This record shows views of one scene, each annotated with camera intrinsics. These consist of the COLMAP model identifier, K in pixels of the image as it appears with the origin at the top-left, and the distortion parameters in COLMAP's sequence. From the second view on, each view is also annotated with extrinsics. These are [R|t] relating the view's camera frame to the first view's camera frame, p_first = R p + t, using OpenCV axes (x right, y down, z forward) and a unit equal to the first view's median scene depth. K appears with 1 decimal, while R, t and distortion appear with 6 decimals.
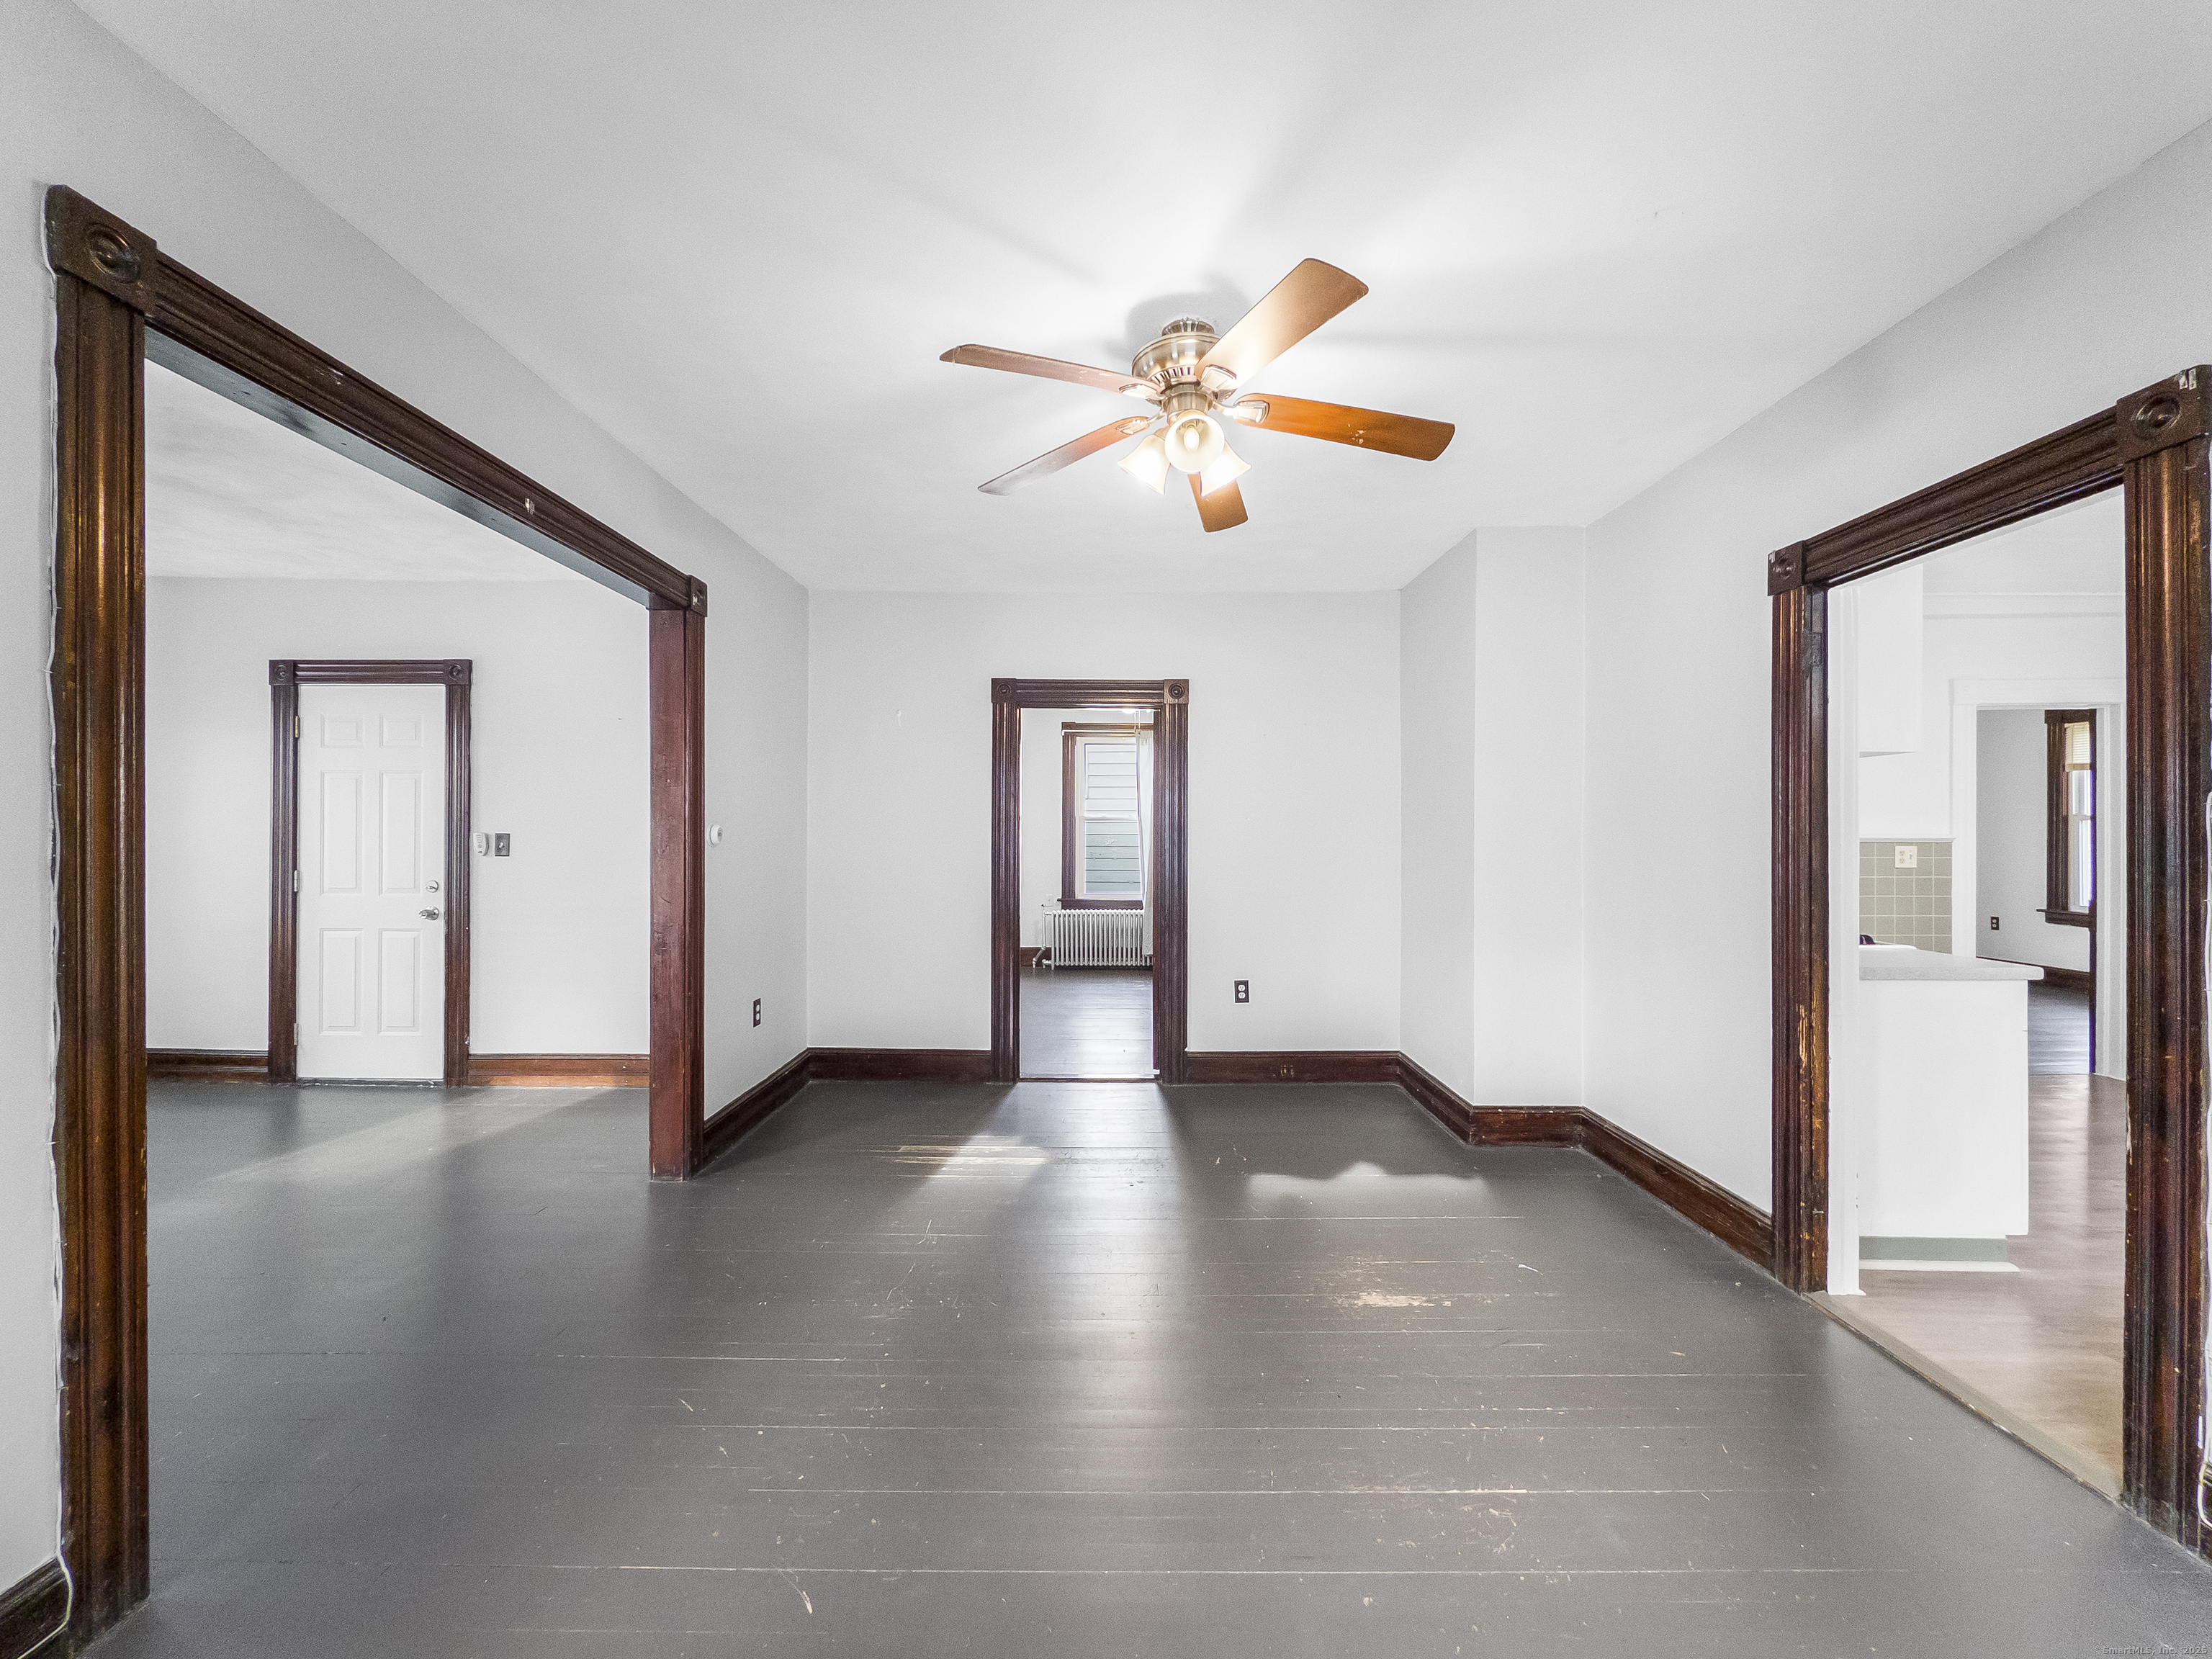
lens RADIAL K [[881.8, 0, 1111.3], [0, 881.8, 824.8], [0, 0, 1]] dist [0.001150, 0.000507]
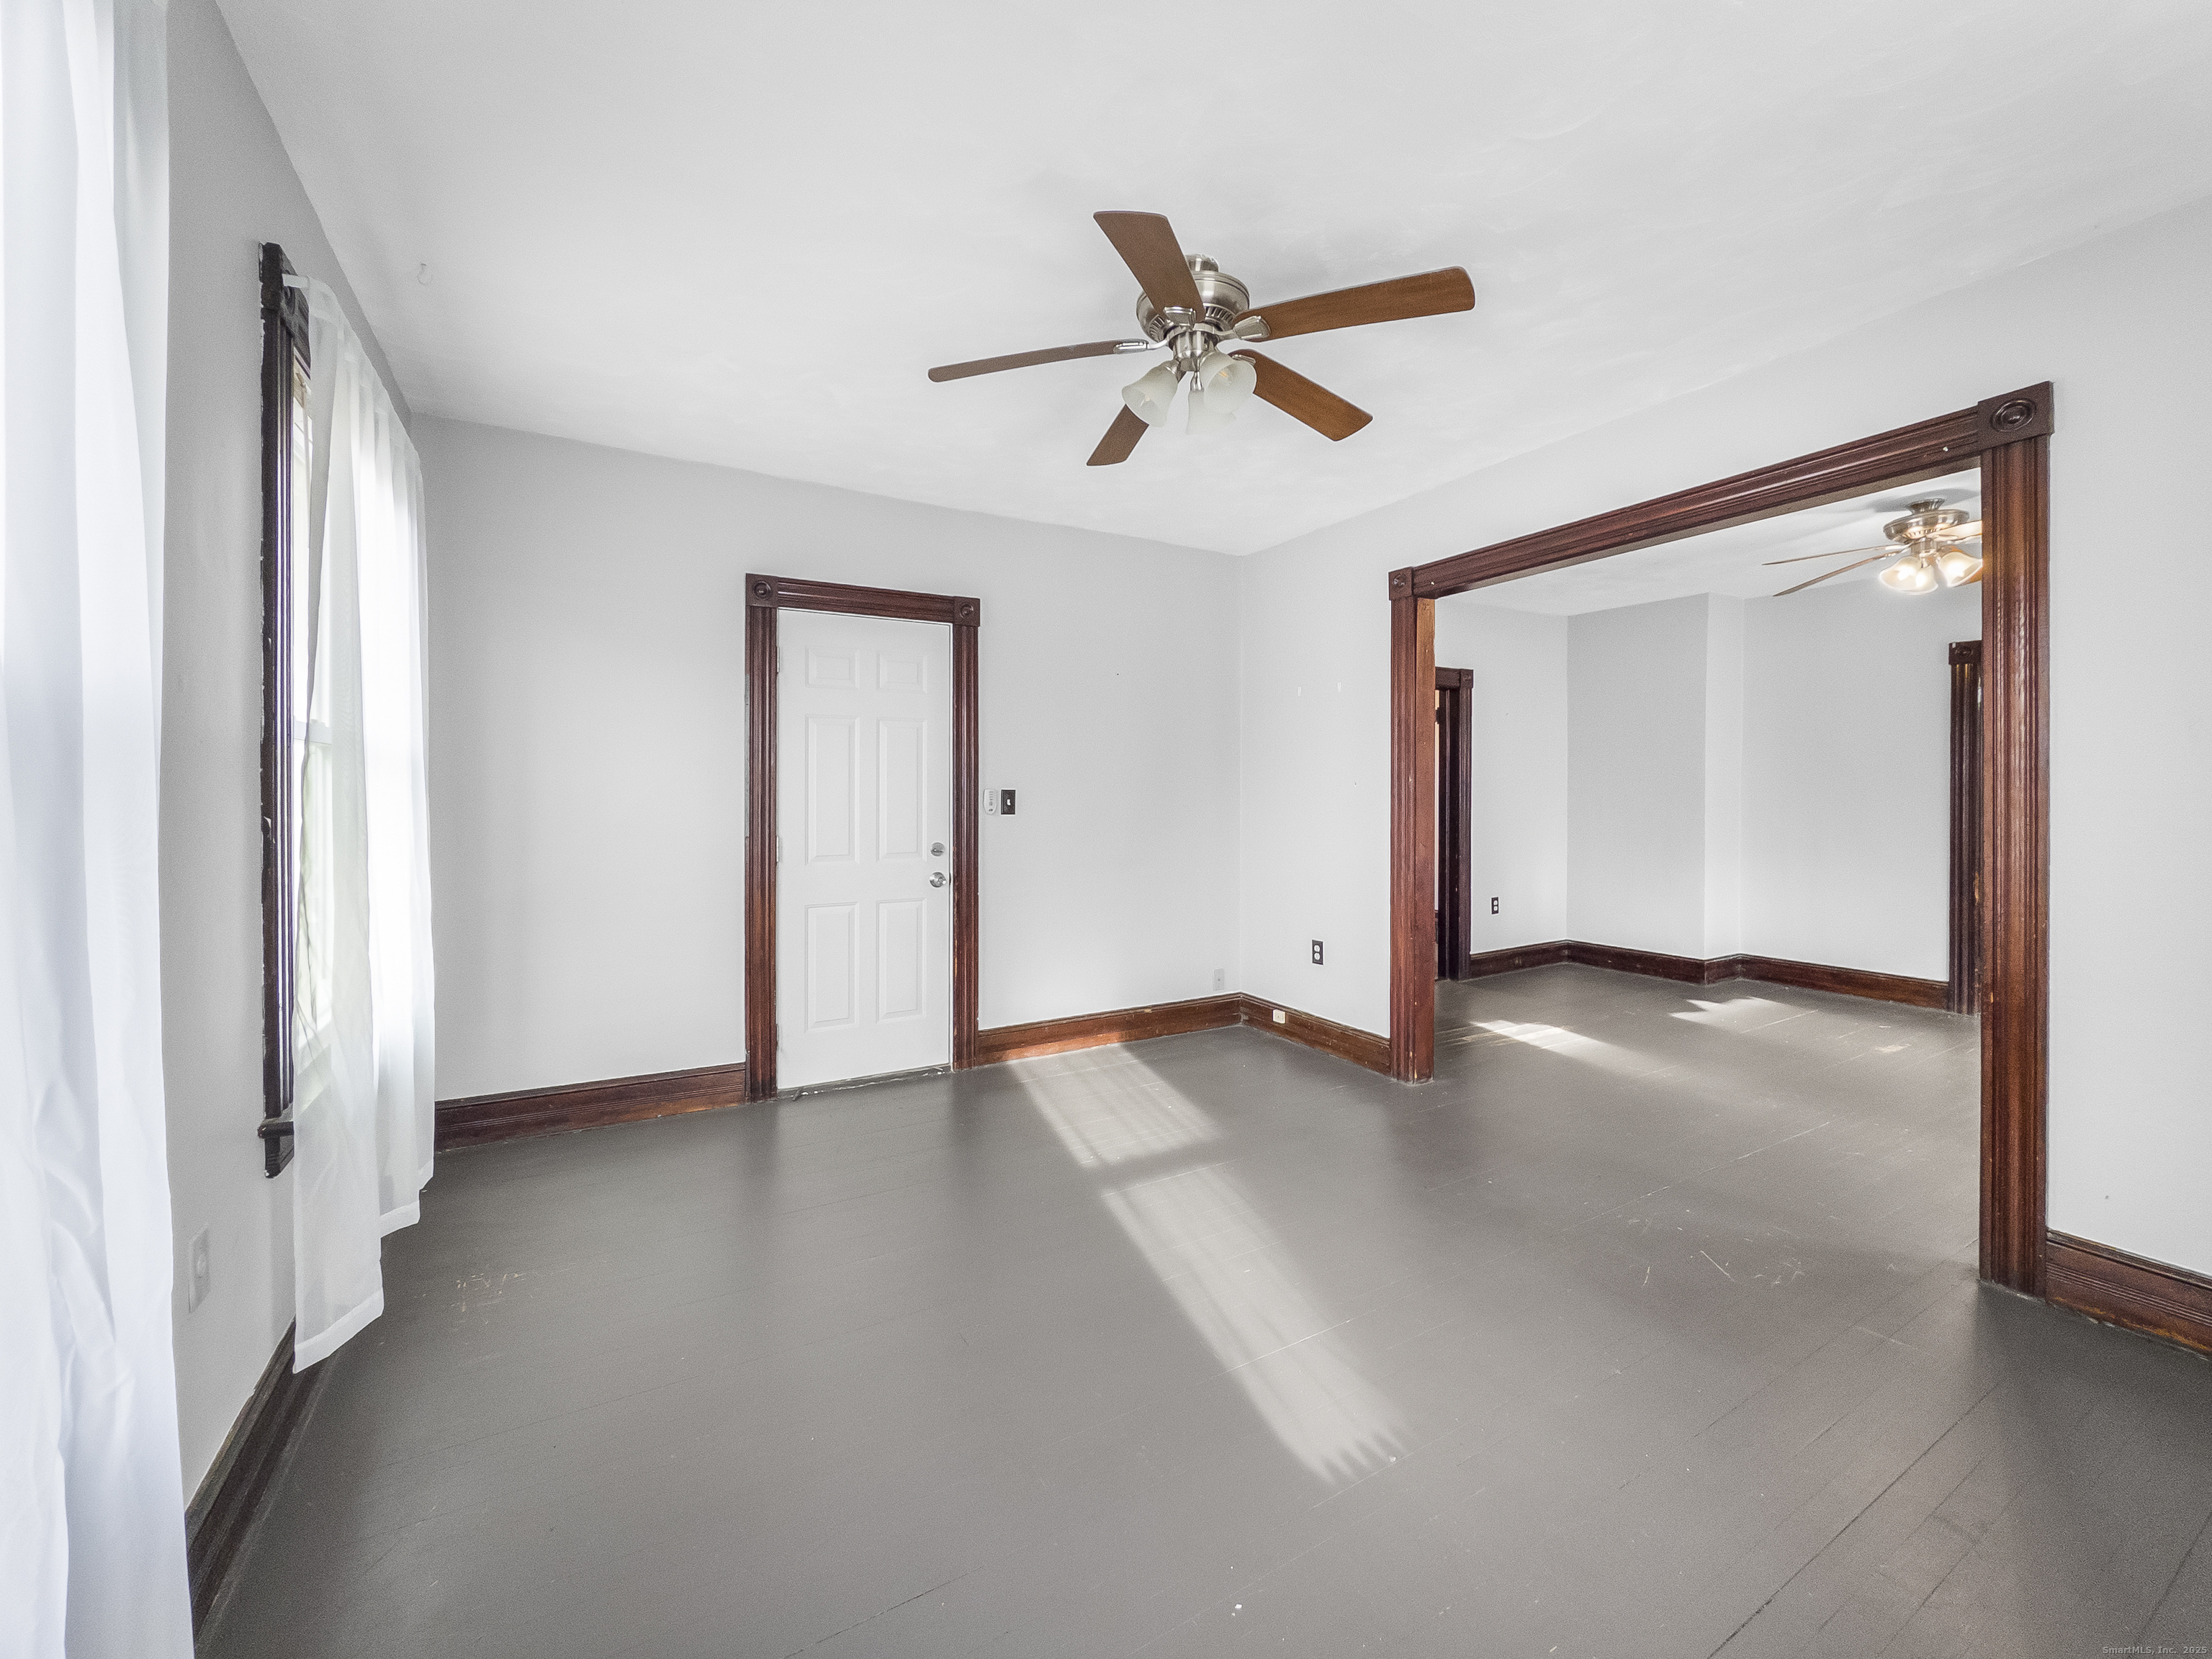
lens RADIAL K [[881.8, 0, 1159.1], [0, 881.8, 781.6], [0, 0, 1]] dist [0.001150, 0.000507]
pose [[0.861779, -0.001406, 0.507282, -1.028754], [-0.002769, 0.999968, 0.007476, -0.006050], [-0.507276, -0.007847, 0.861748, 0.119837]]
